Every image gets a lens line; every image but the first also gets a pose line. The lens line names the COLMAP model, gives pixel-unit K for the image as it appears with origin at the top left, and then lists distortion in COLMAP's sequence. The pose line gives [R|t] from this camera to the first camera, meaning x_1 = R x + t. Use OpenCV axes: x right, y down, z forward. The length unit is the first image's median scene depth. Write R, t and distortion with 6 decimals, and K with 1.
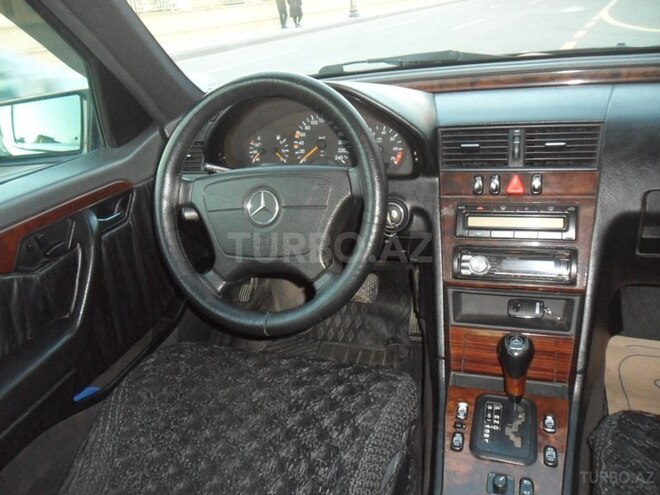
lens RADIAL K [[526.4, 0, 330.0], [0, 526.4, 247.5], [0, 0, 1]] dist [-0.013675, 0.001430]
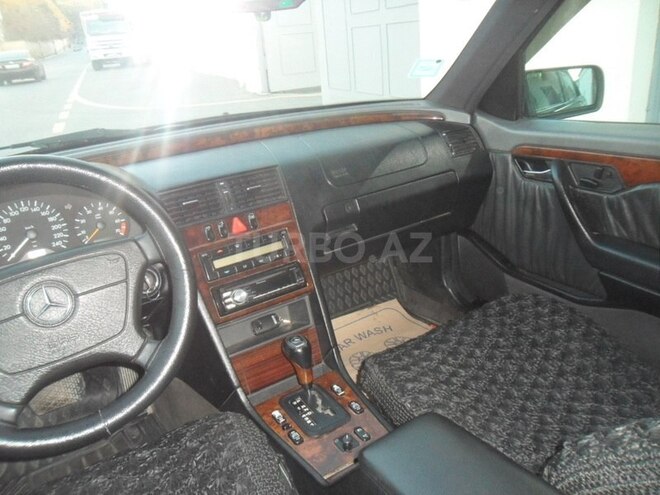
lens RADIAL K [[526.4, 0, 330.0], [0, 526.4, 247.5], [0, 0, 1]] dist [-0.013675, 0.001430]
pose [[0.643079, -0.238798, 0.727616, -0.401096], [0.335485, 0.941961, 0.012637, -0.016066], [-0.688404, 0.235977, 0.685868, 0.036840]]
